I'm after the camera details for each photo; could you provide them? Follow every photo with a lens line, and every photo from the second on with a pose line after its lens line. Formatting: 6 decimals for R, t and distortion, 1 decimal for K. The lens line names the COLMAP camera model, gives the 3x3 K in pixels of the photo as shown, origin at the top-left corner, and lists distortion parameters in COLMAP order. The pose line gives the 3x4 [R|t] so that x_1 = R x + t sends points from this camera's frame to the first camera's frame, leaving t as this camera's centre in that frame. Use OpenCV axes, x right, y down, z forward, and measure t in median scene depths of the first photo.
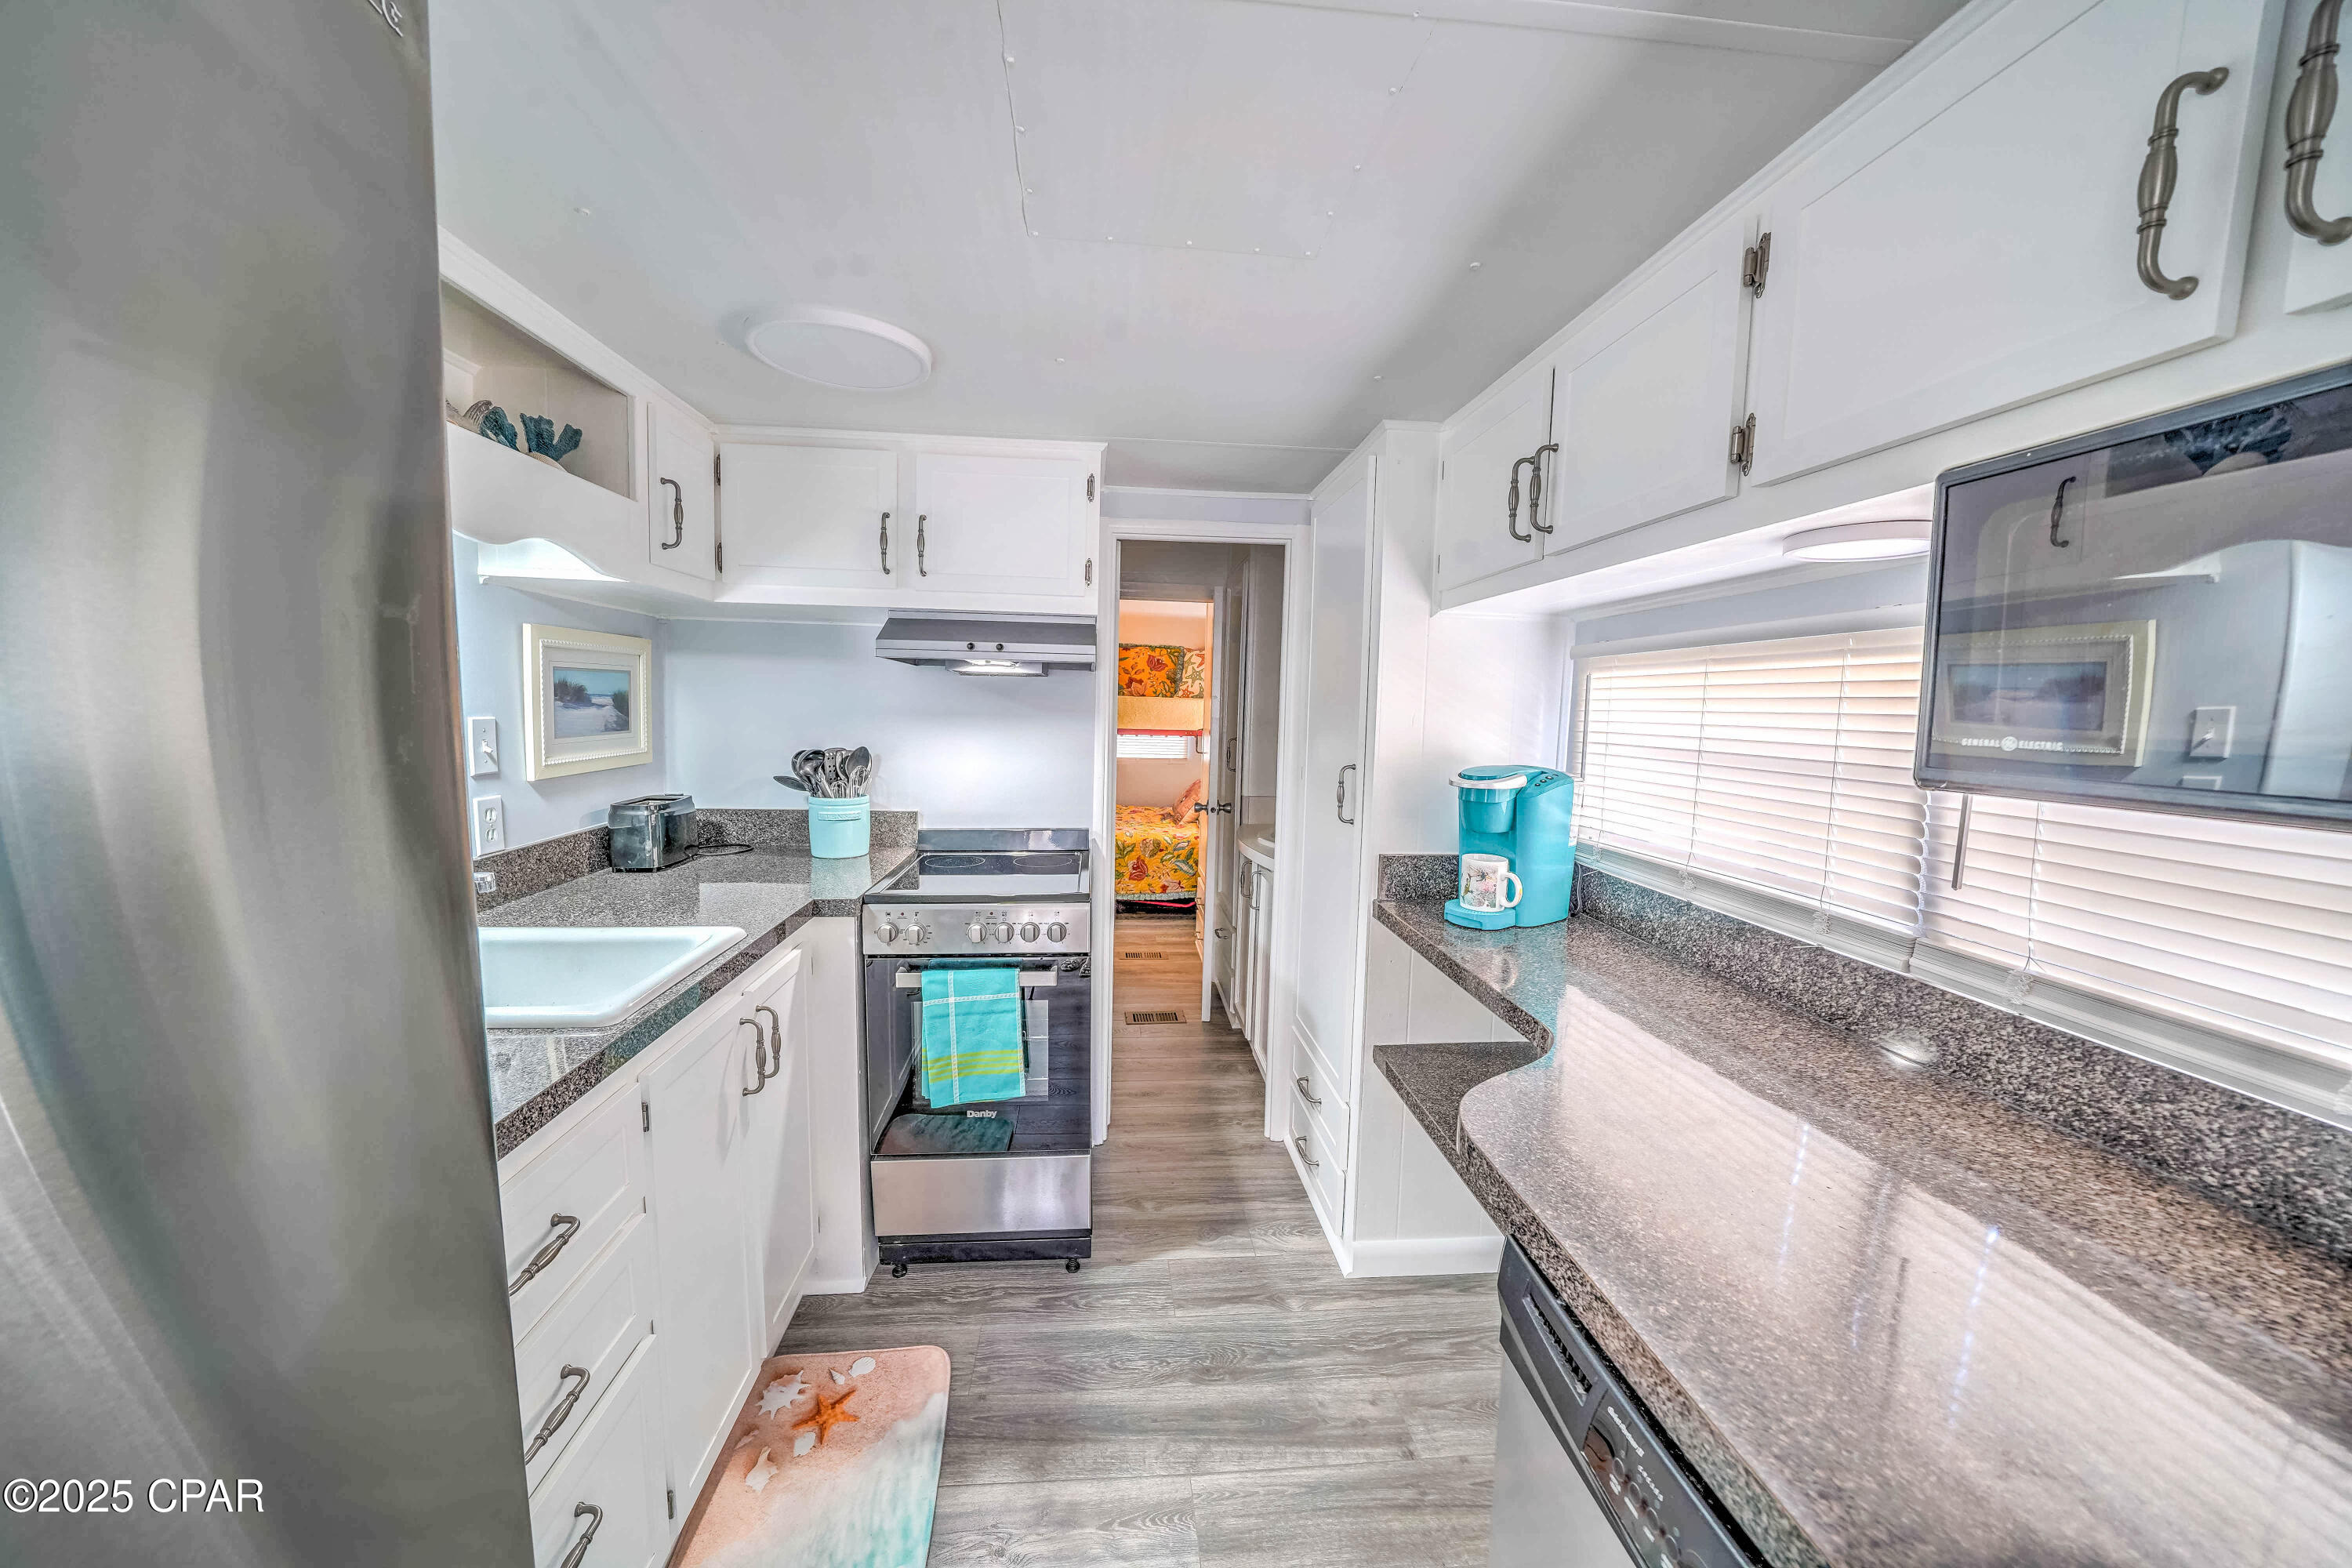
lens RADIAL K [[819.3, 0, 1158.4], [0, 819.3, 780.7], [0, 0, 1]] dist [-0.028137, 0.003492]
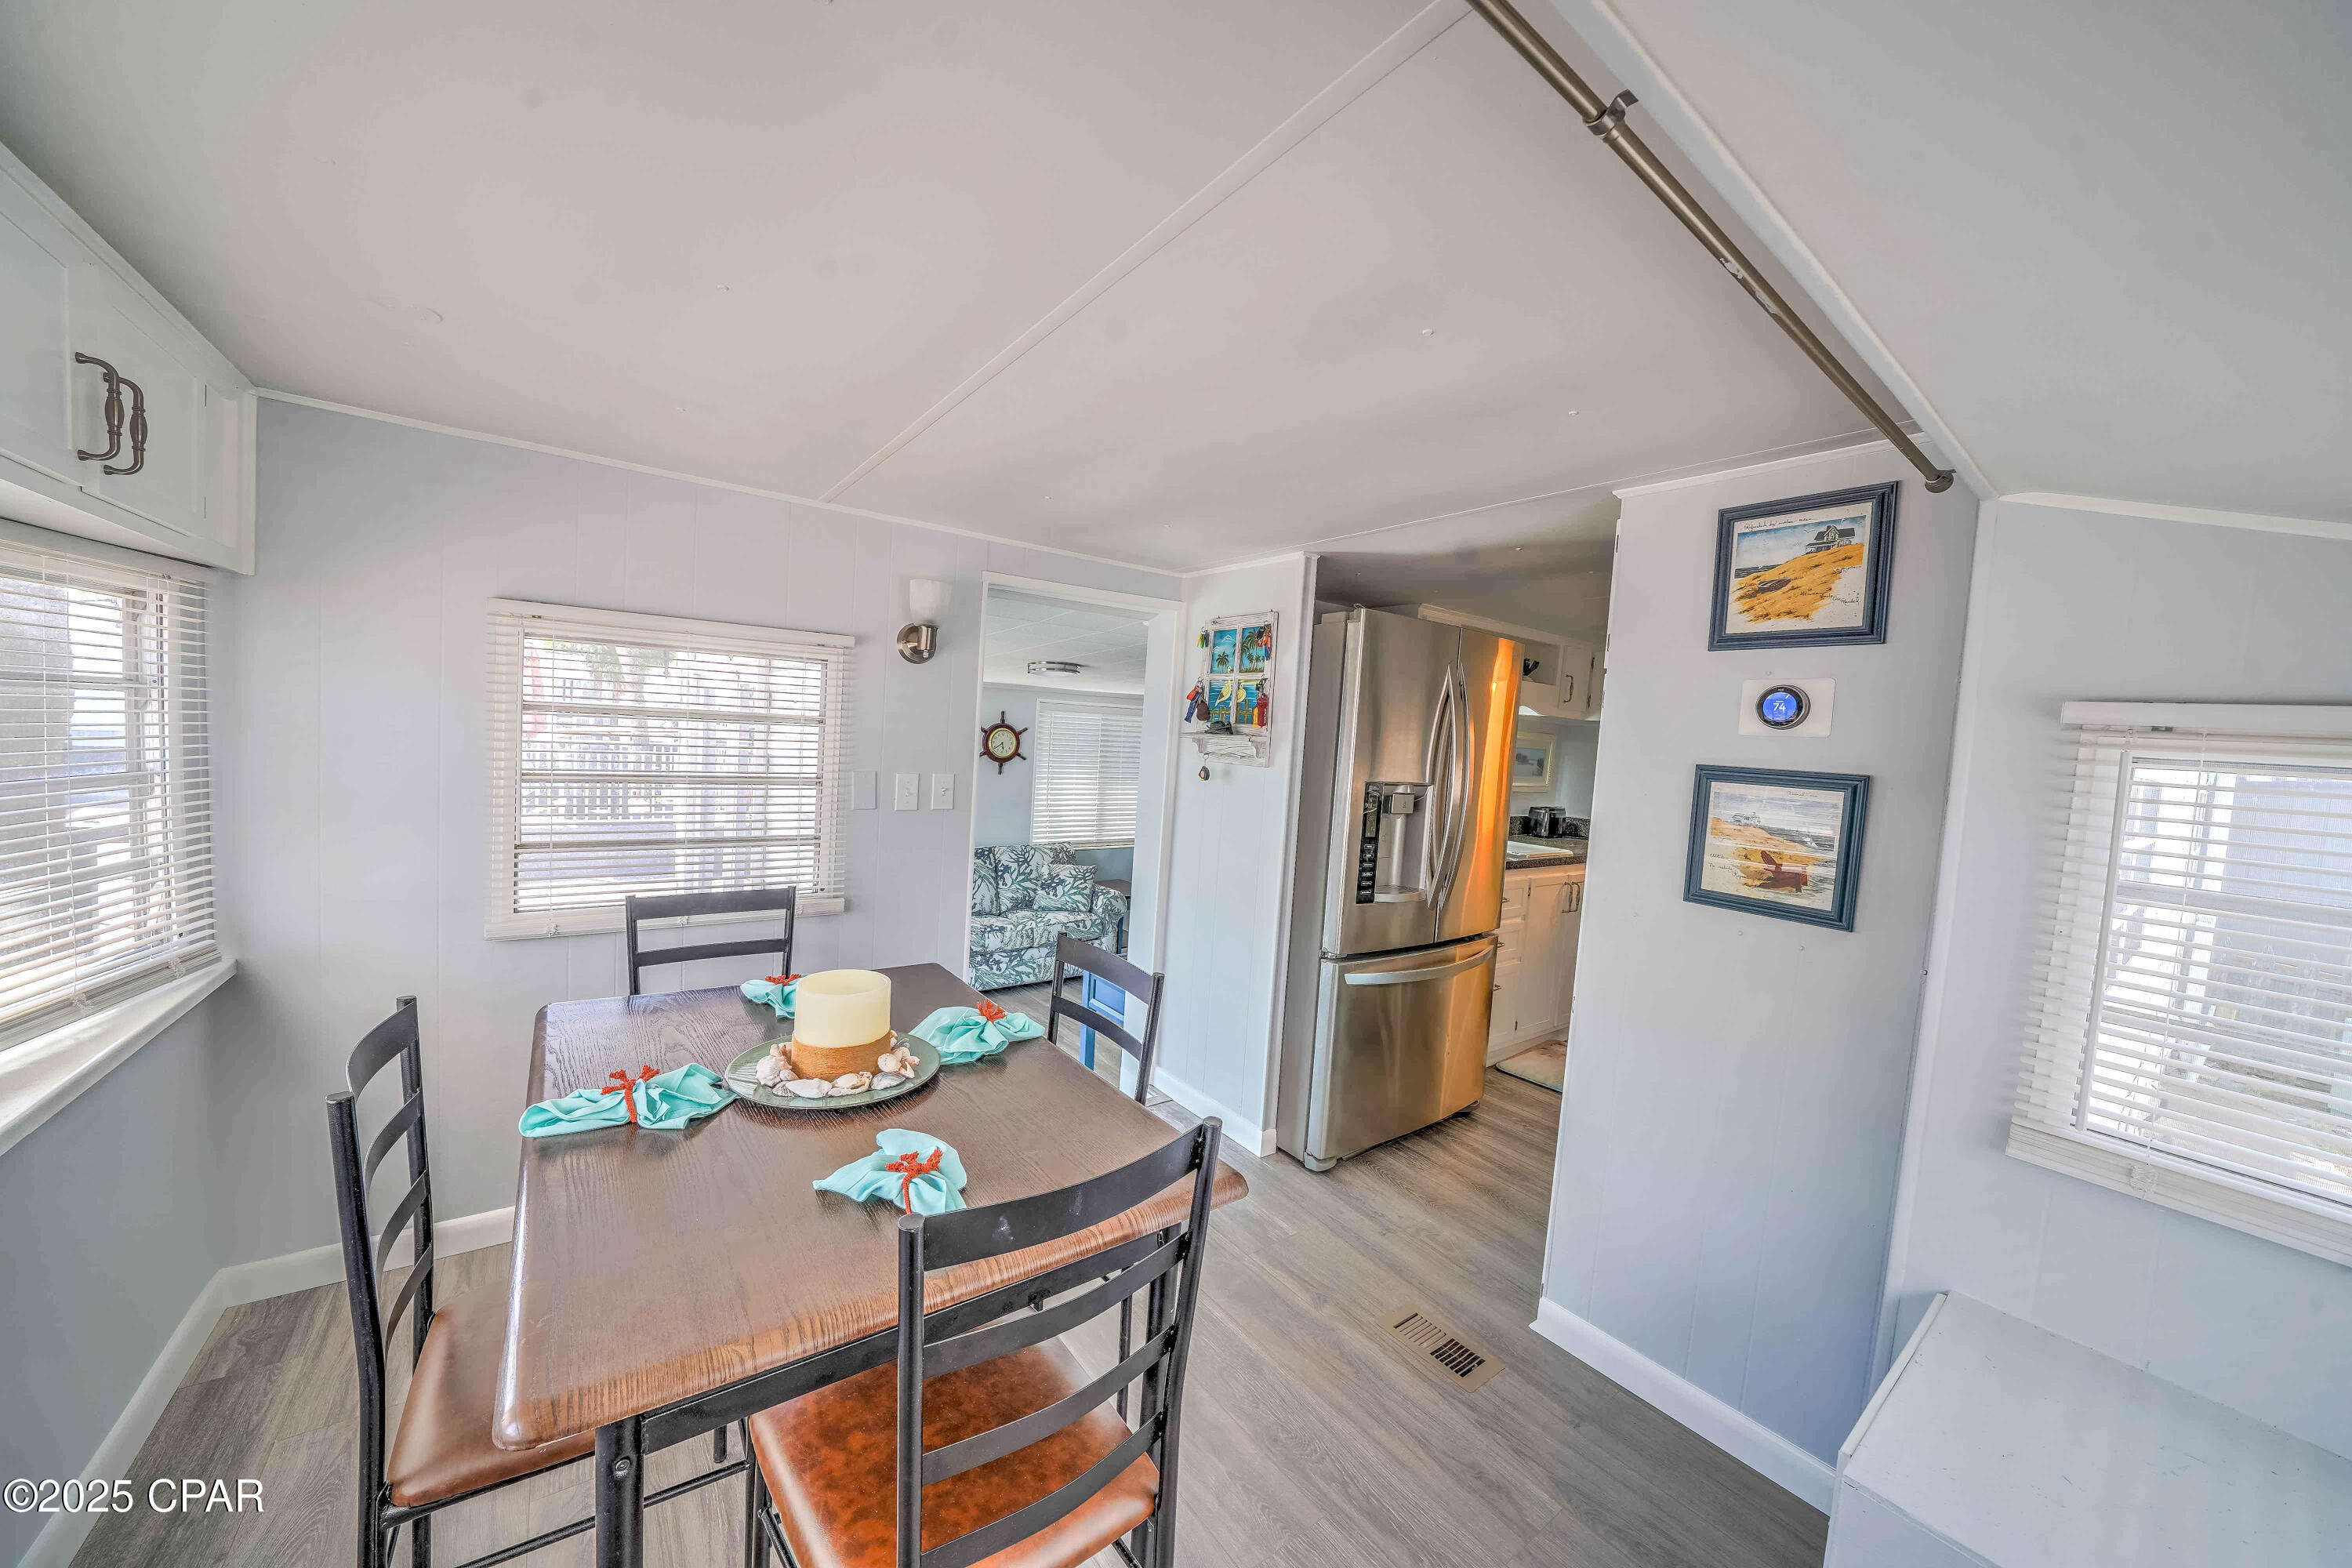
lens RADIAL K [[819.3, 0, 1167.3], [0, 819.3, 791.7], [0, 0, 1]] dist [-0.028137, 0.003492]
pose [[0.526522, 0.067547, -0.847474, 0.729940], [-0.129560, 0.991570, -0.001462, 0.119868], [0.840231, 0.110569, 0.530835, -1.087302]]
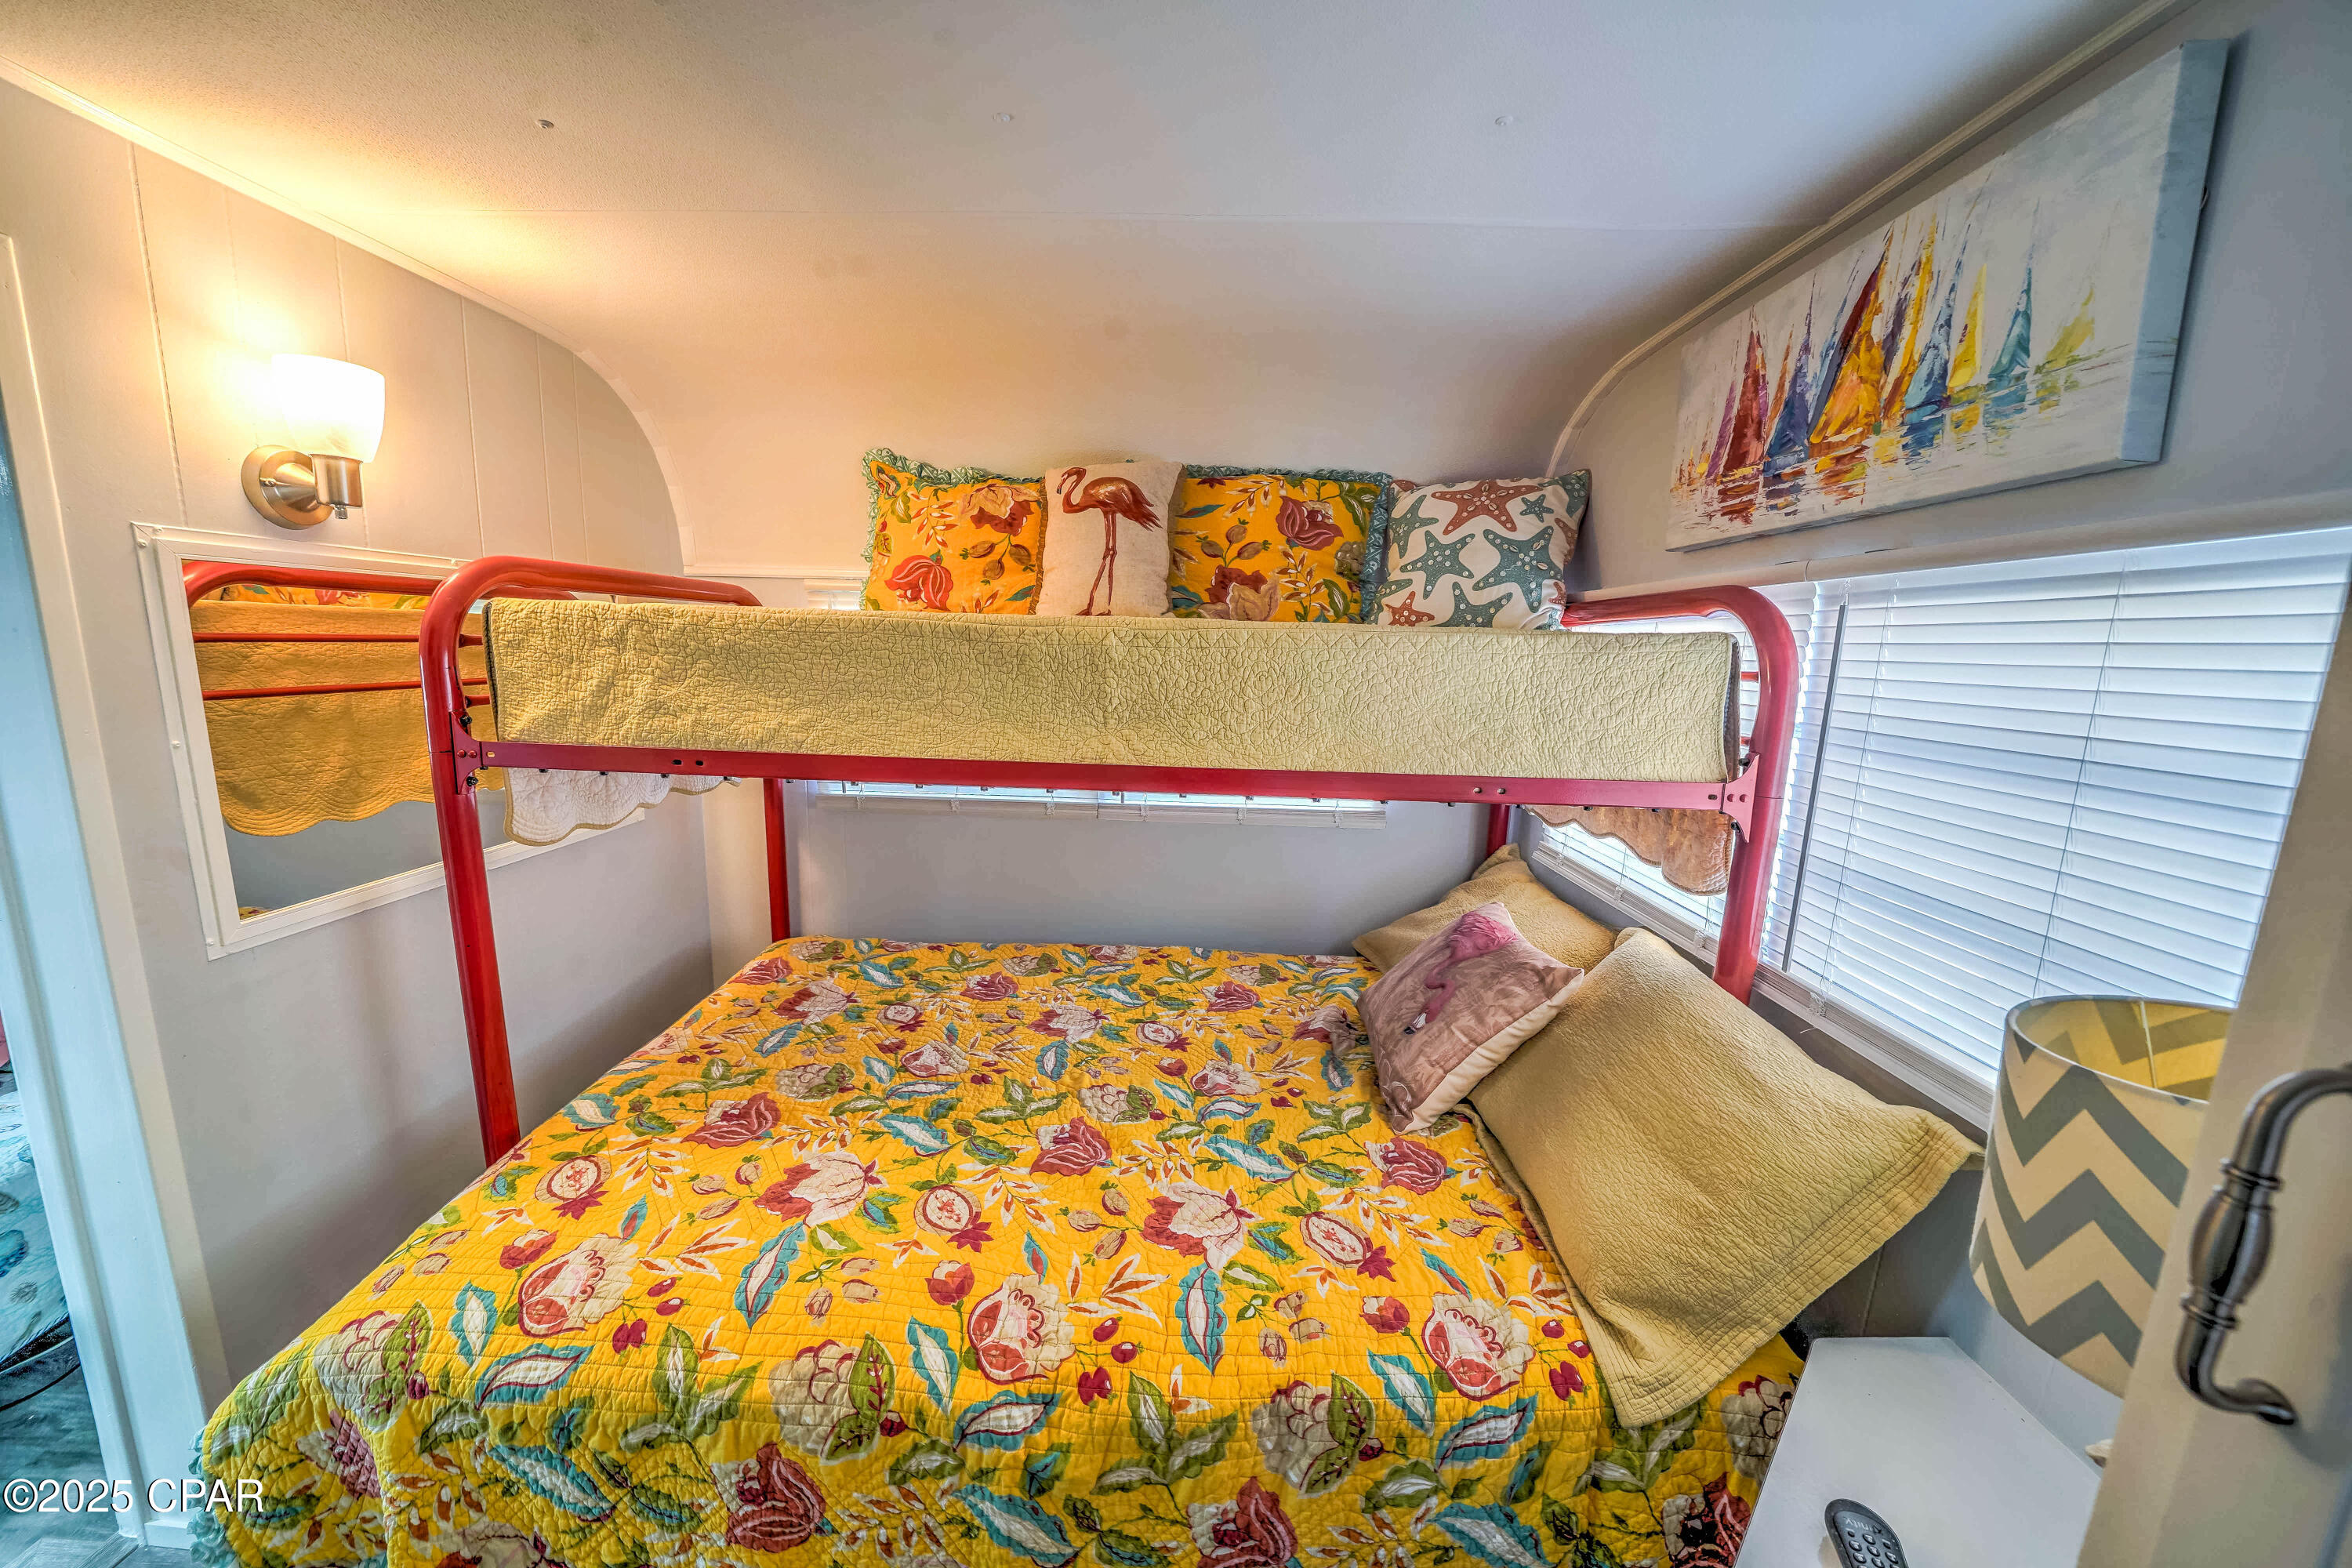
lens RADIAL K [[819.3, 0, 1150.4], [0, 819.3, 777.5], [0, 0, 1]] dist [-0.028137, 0.003492]
pose [[0.990286, 0.007106, -0.138865, -0.055992], [0.000095, 0.998658, 0.051784, -0.197603], [0.139046, -0.051294, 0.988957, 2.143899]]
